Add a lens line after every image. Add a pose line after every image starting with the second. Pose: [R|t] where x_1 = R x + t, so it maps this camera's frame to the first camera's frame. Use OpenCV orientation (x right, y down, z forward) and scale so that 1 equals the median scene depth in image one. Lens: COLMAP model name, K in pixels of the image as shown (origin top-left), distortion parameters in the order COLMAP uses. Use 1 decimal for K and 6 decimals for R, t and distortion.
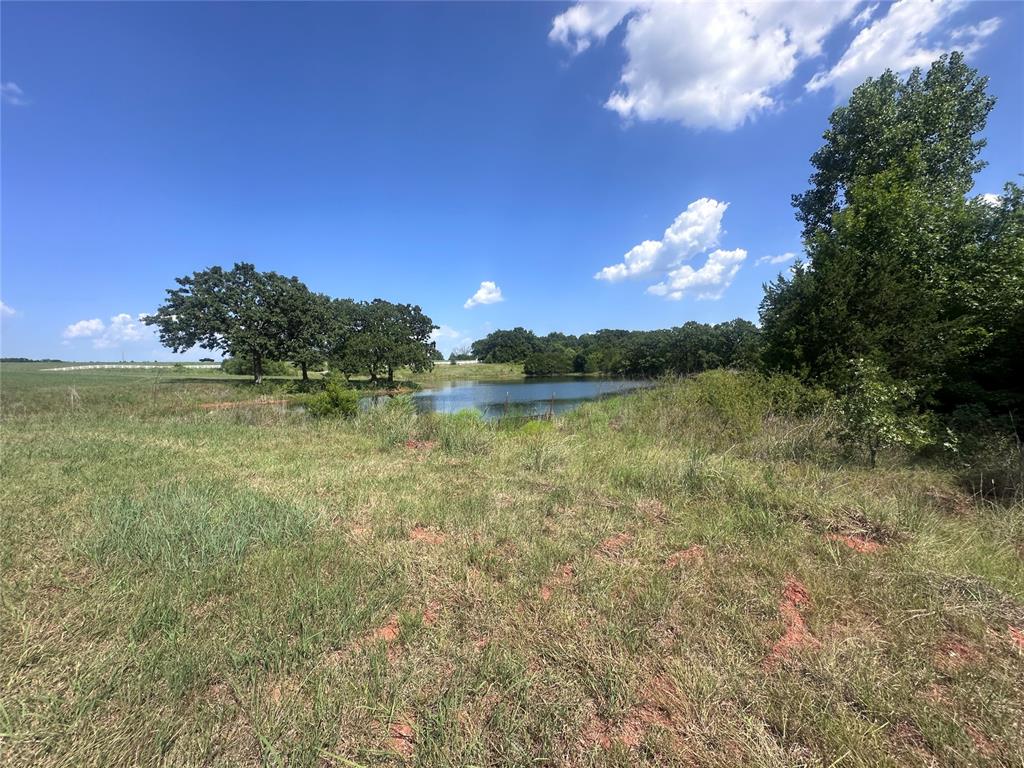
lens RADIAL K [[407.5, 0, 516.9], [0, 407.5, 392.8], [0, 0, 1]] dist [-0.003954, 0.001287]
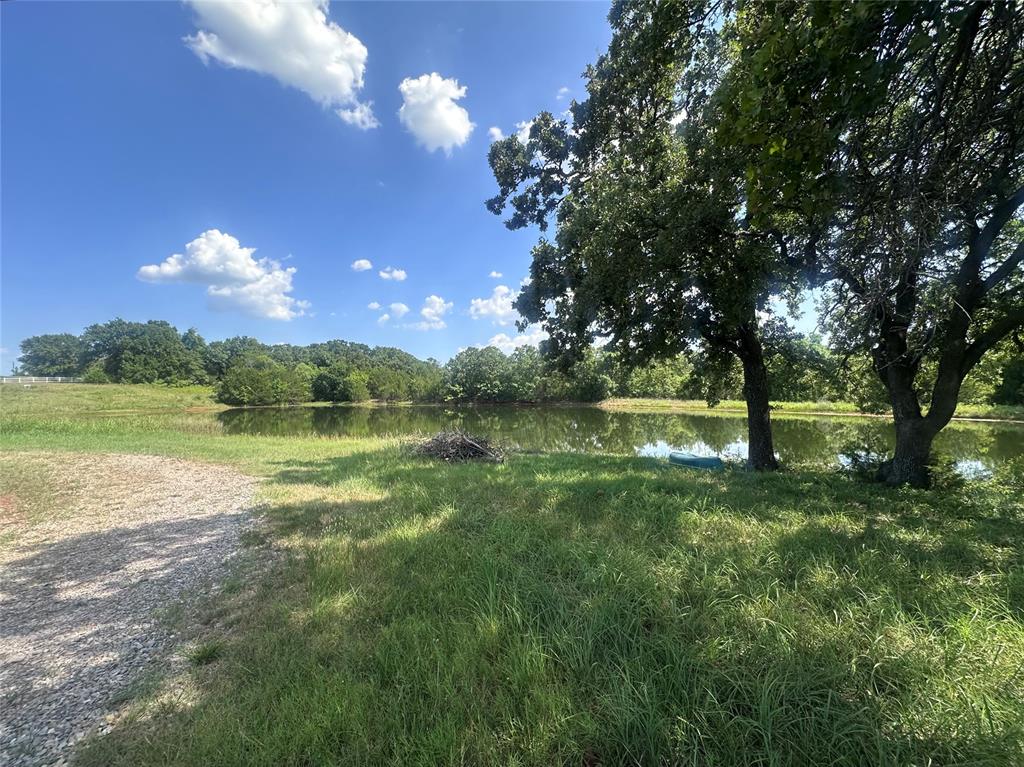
lens RADIAL K [[407.5, 0, 517.7], [0, 407.5, 386.5], [0, 0, 1]] dist [-0.003954, 0.001287]
pose [[0.599879, 0.023416, 0.799748, -0.147735], [0.042211, 0.997253, -0.060861, -0.017036], [-0.798977, 0.070267, 0.597242, 0.292692]]
